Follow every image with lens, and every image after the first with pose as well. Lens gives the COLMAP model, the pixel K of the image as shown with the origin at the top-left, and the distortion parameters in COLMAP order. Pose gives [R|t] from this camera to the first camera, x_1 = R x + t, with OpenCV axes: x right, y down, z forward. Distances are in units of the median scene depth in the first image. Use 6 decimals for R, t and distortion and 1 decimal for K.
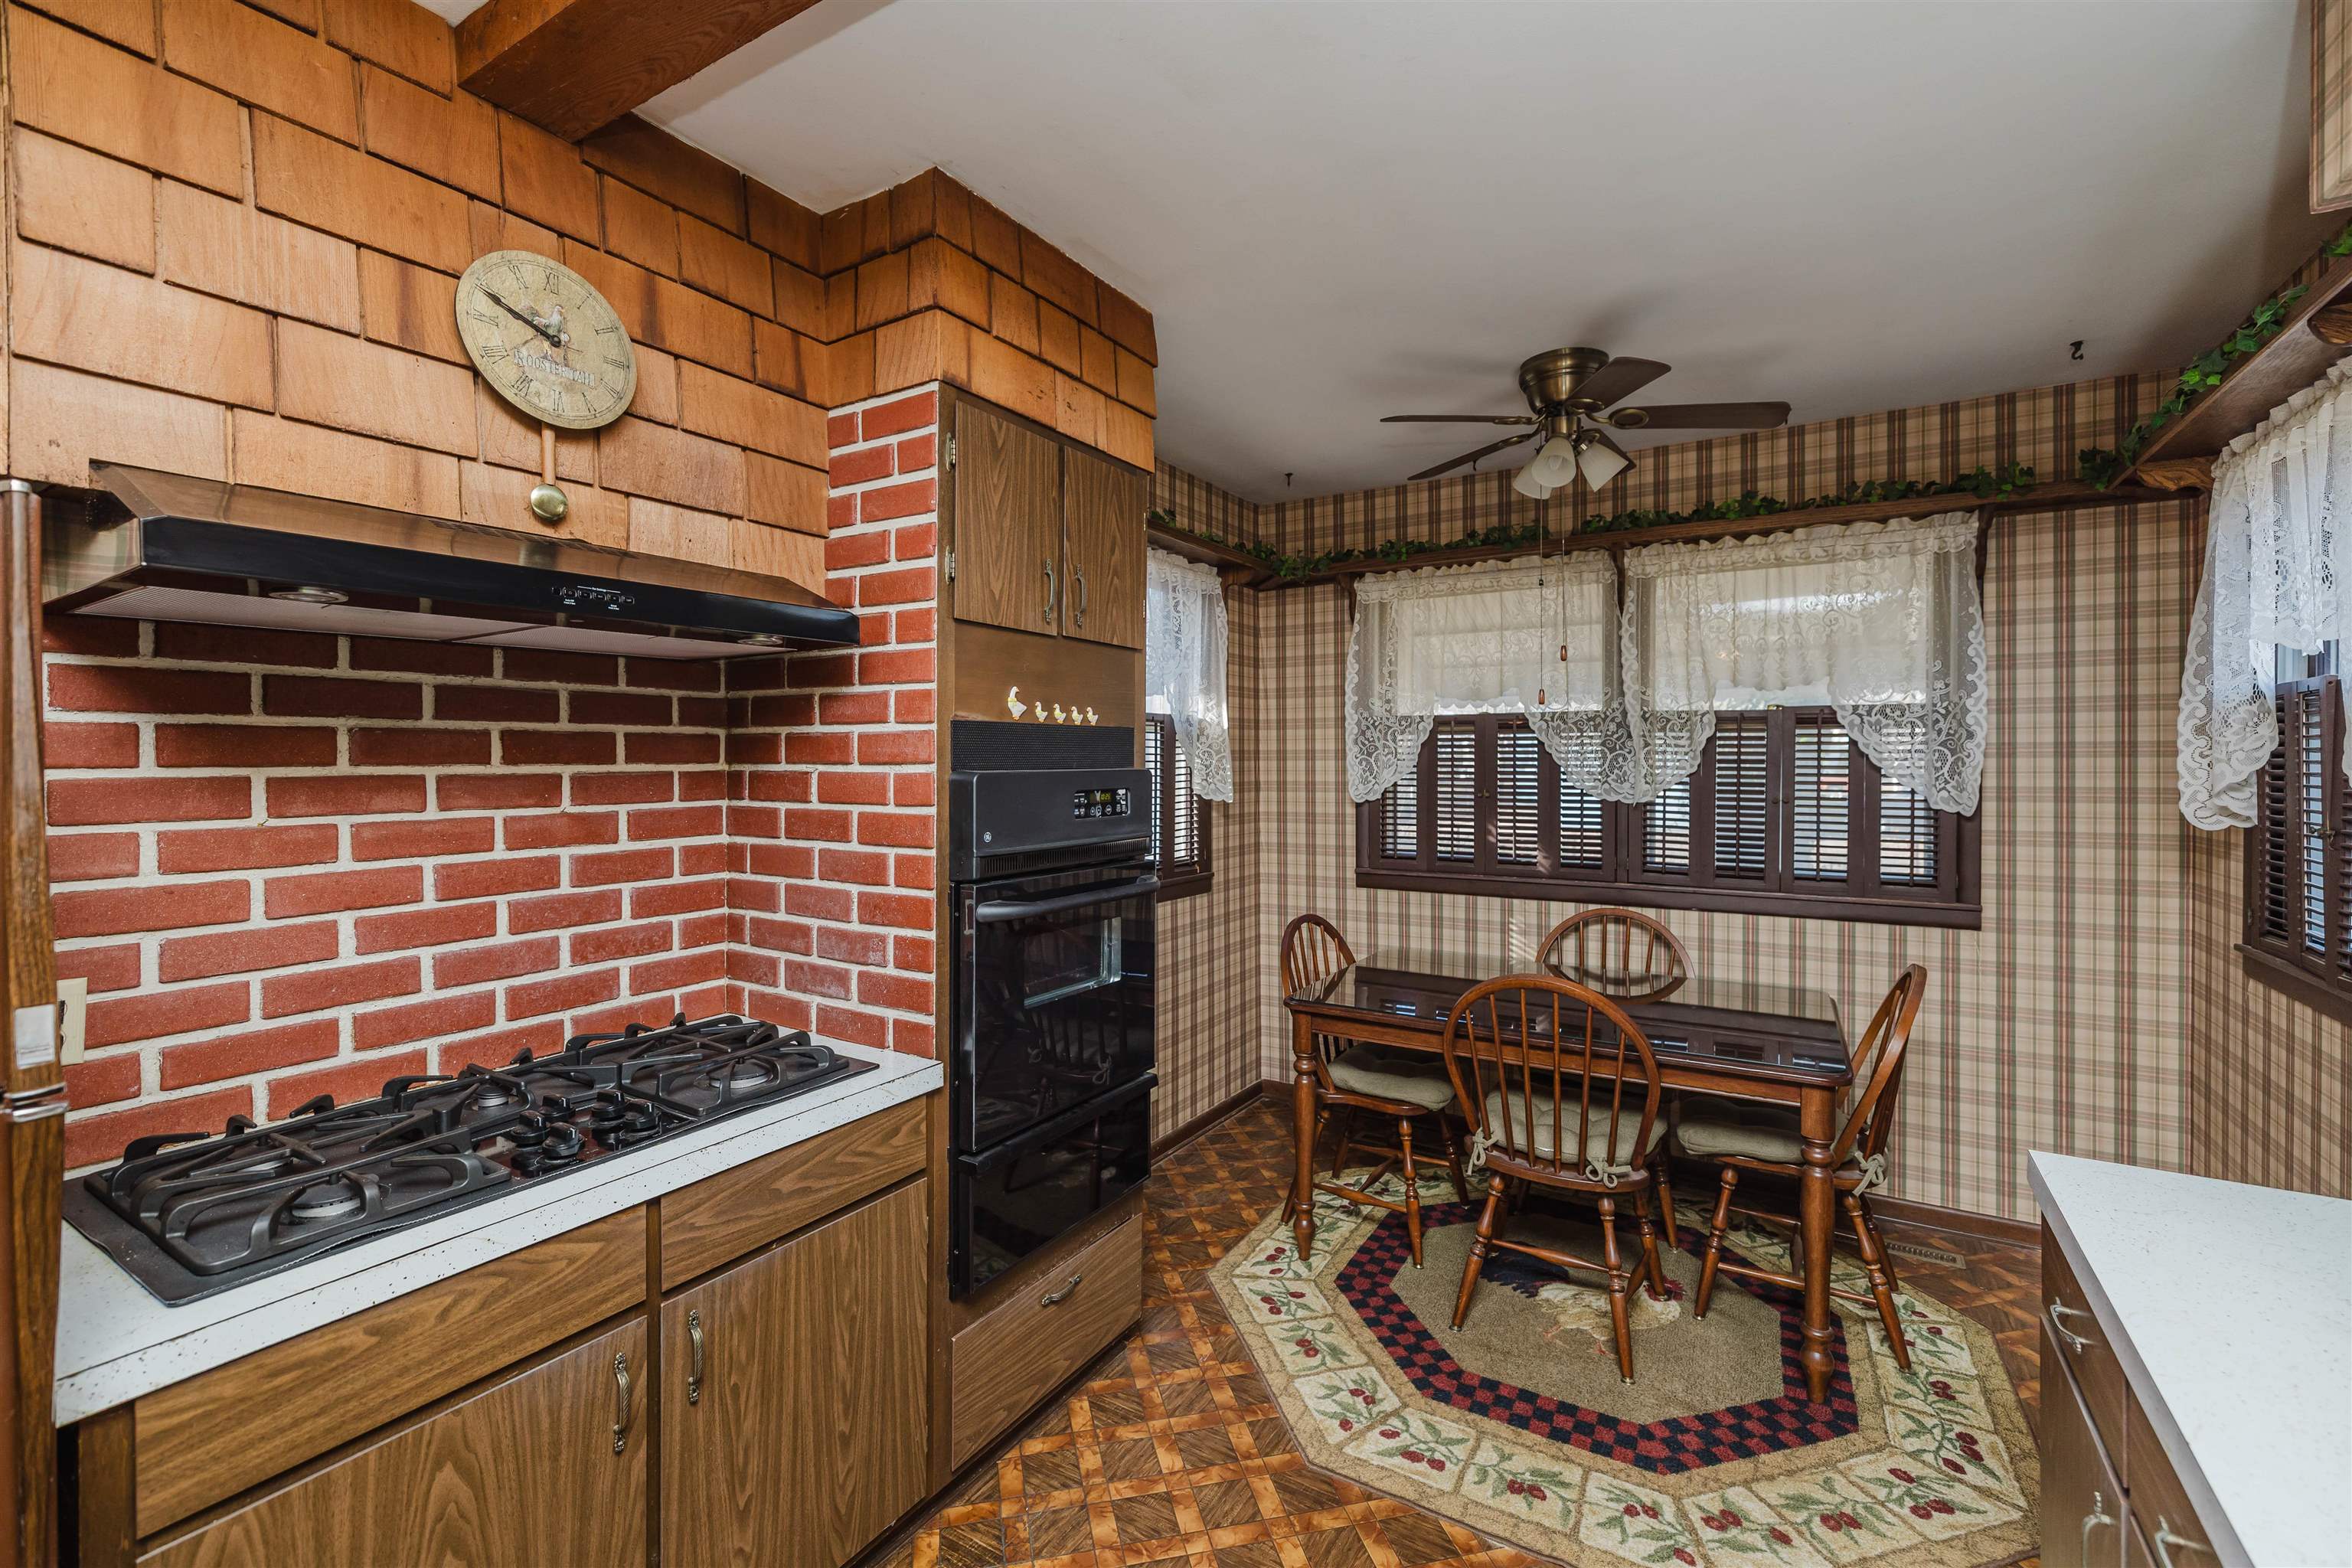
lens RADIAL K [[1004.7, 0, 1186.1], [0, 1004.7, 768.9], [0, 0, 1]] dist [0.004620, 0.000883]
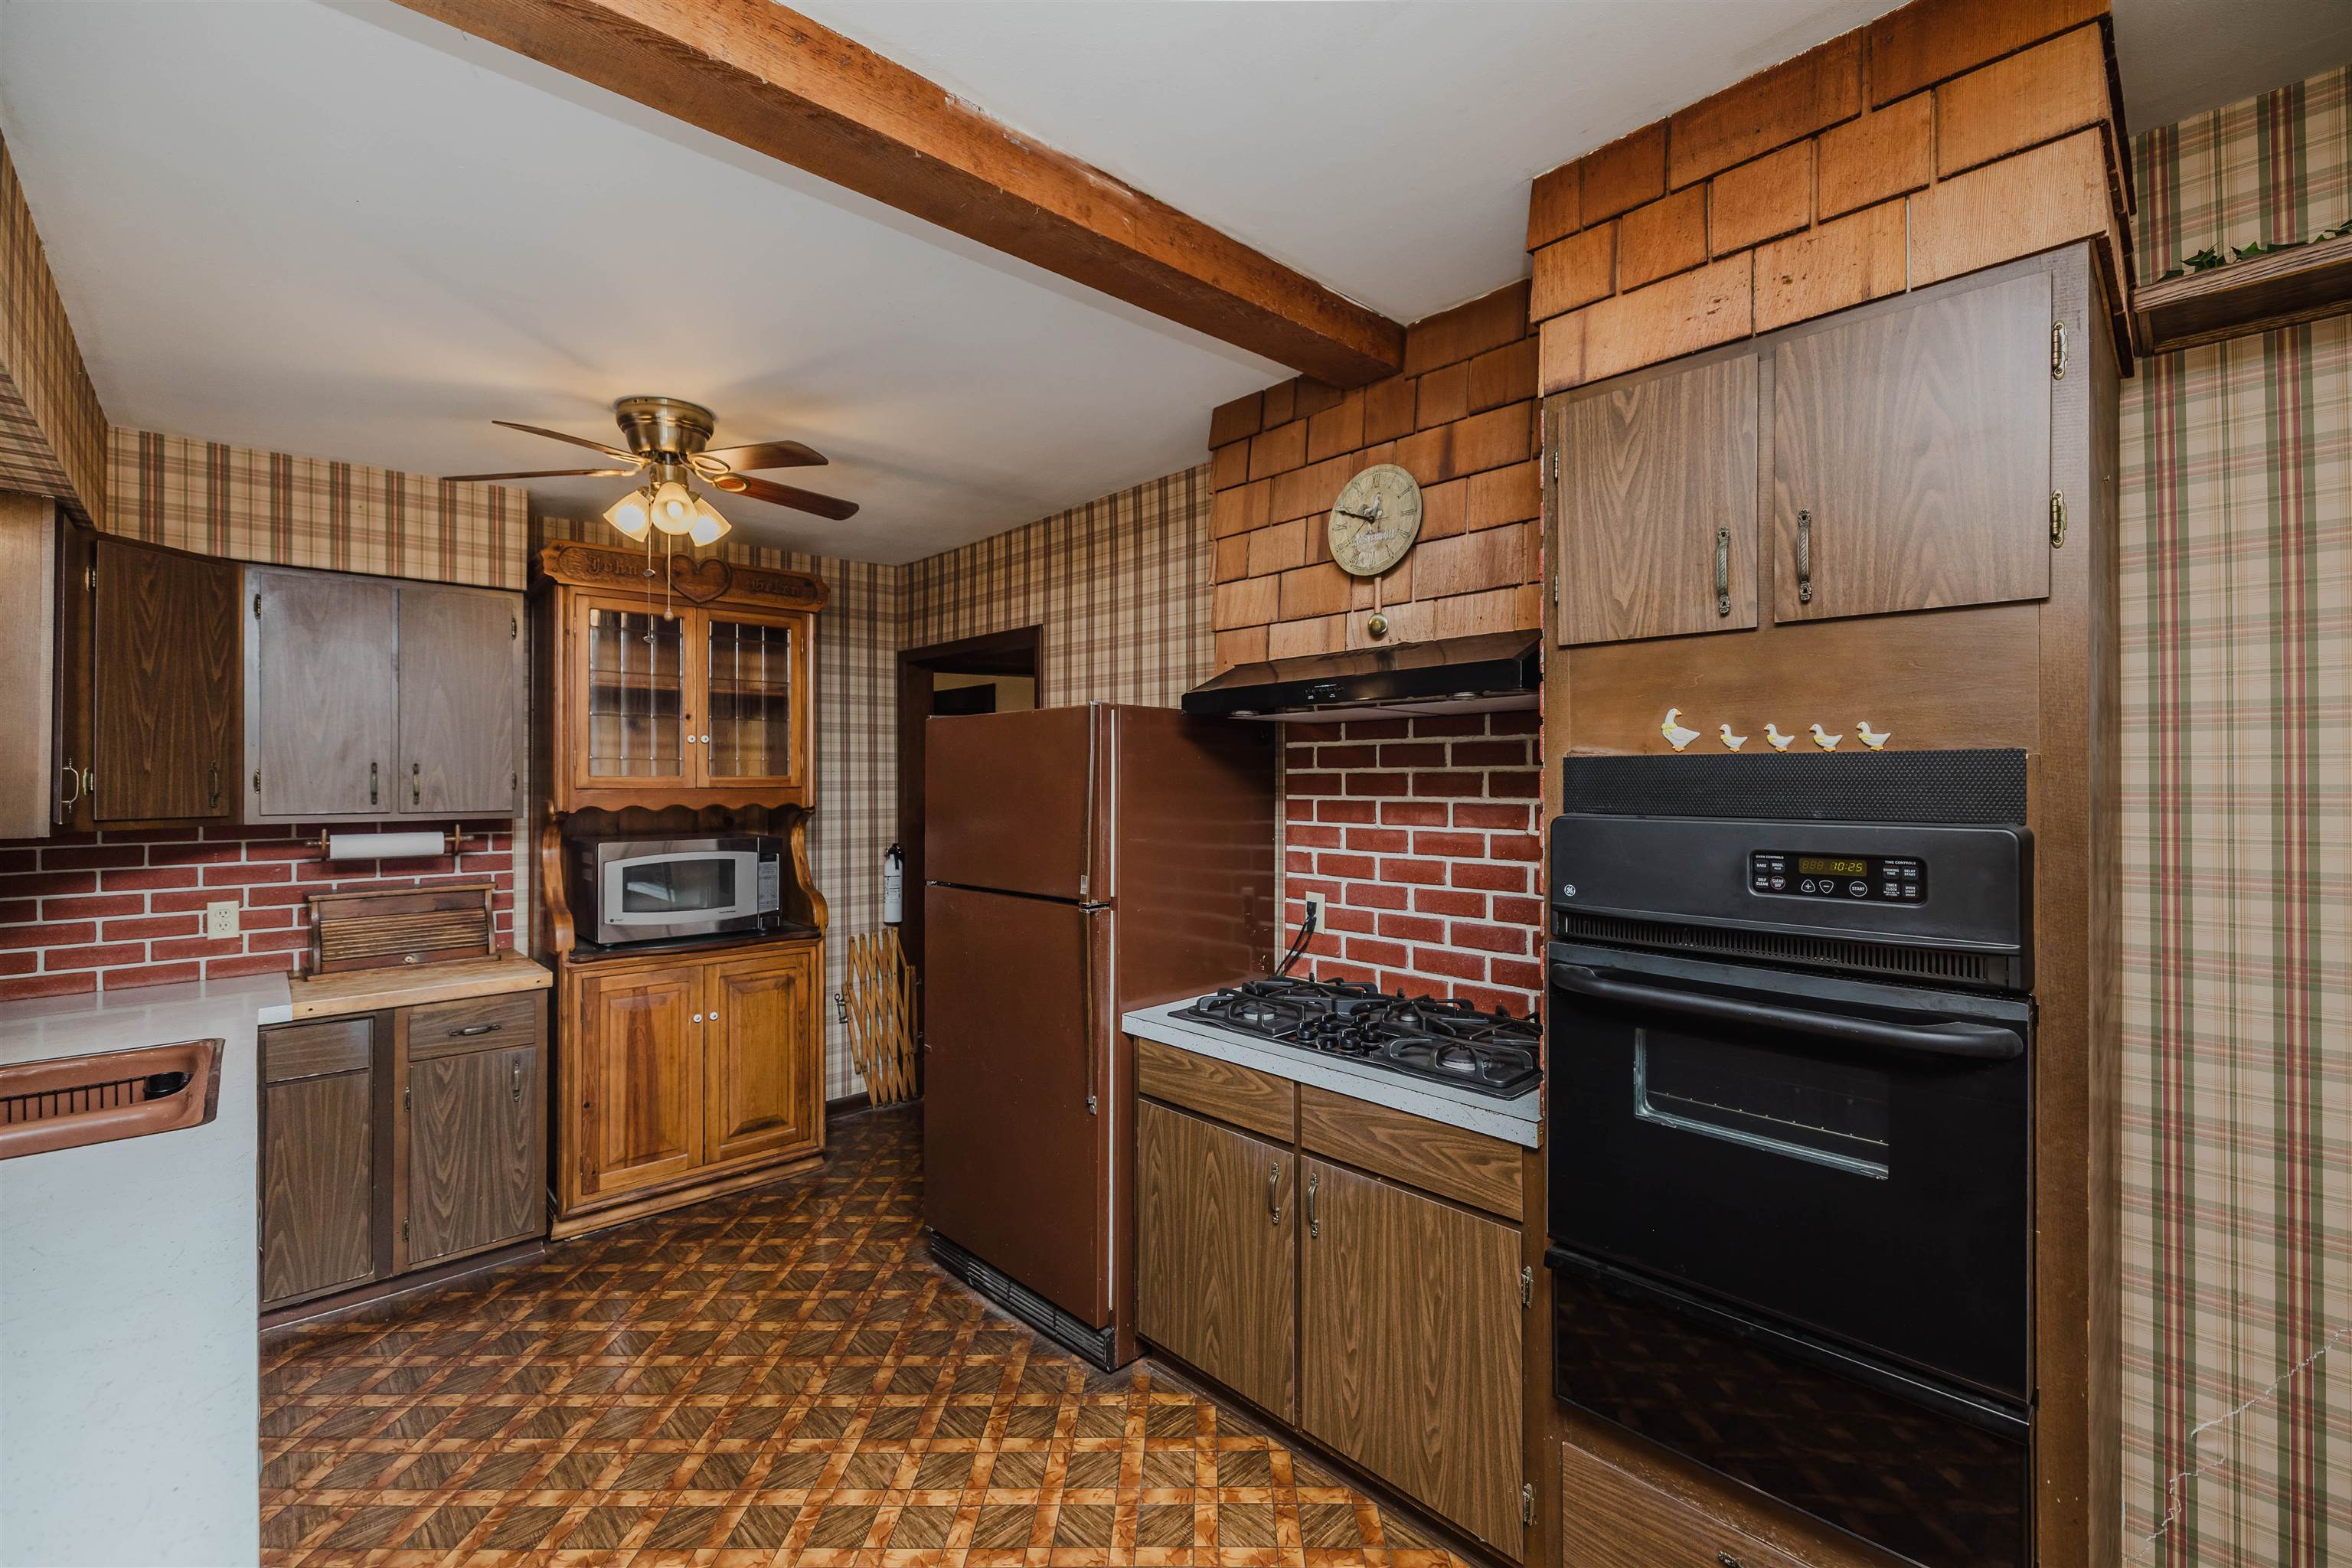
lens RADIAL K [[1004.7, 0, 1179.8], [0, 1004.7, 774.7], [0, 0, 1]] dist [0.004620, 0.000883]
pose [[-0.261776, -0.003289, -0.965123, 0.849205], [-0.009458, 0.999955, -0.000842, -0.032410], [0.965082, 0.008908, -0.261795, 1.040135]]
